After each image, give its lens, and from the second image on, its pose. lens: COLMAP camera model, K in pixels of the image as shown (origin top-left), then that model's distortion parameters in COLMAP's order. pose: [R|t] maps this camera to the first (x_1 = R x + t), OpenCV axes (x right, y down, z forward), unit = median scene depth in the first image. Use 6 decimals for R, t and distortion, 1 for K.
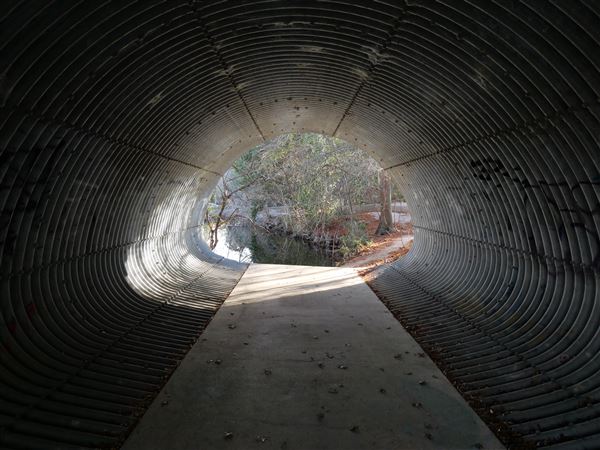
lens RADIAL K [[438.2, 0, 300.0], [0, 438.2, 225.0], [0, 0, 1]] dist [-0.038278, 0.002533]
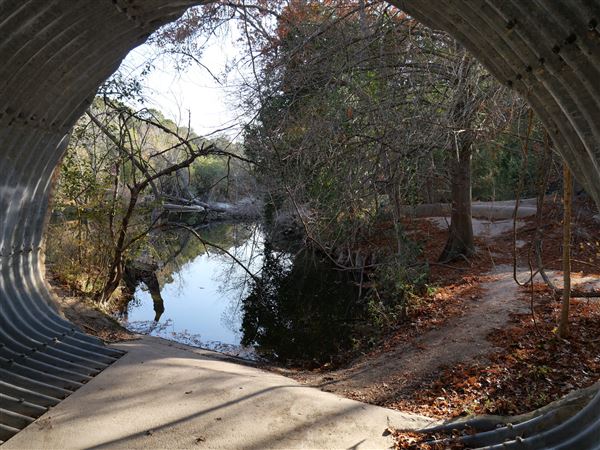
lens RADIAL K [[438.2, 0, 300.0], [0, 438.2, 225.0], [0, 0, 1]] dist [-0.038278, 0.002533]
pose [[0.993066, 0.019182, -0.115979, 0.060428], [-0.018797, 0.999814, 0.004407, -0.020127], [0.116042, -0.002197, 0.993242, 0.438895]]
